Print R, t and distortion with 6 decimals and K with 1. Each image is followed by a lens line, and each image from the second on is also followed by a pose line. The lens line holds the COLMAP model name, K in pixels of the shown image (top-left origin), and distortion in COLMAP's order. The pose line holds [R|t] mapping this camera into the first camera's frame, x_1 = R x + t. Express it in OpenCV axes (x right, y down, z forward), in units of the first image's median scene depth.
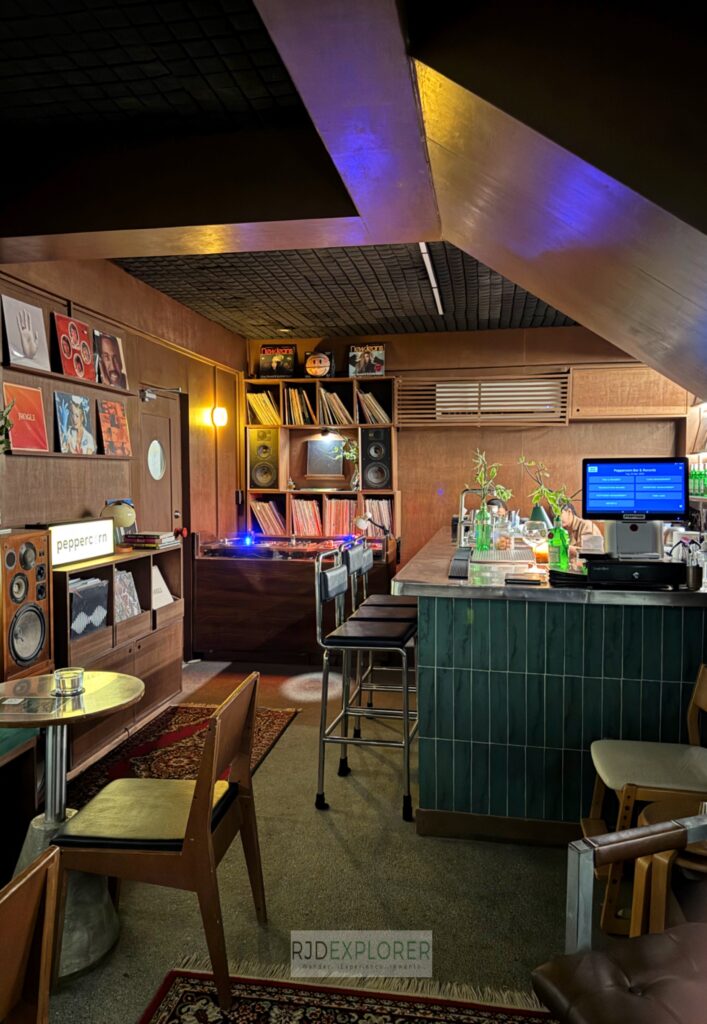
lens RADIAL K [[743.8, 0, 353.5], [0, 743.8, 512.0], [0, 0, 1]] dist [0.045877, -0.002816]
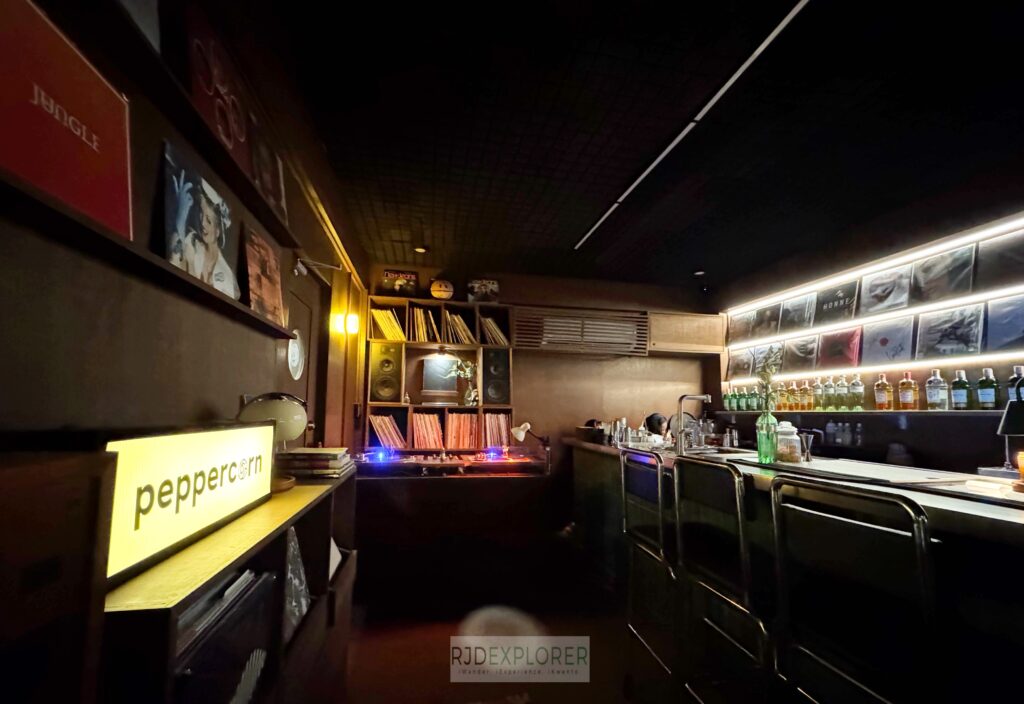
lens RADIAL K [[416.2, 0, 510.4], [0, 416.2, 370.9], [0, 0, 1]] dist [0.002072, 0.000499]
pose [[0.931572, 0.047348, 0.360460, -0.169466], [0.005498, 0.989535, -0.144188, 0.009344], [-0.363515, 0.136303, 0.921563, 0.417253]]
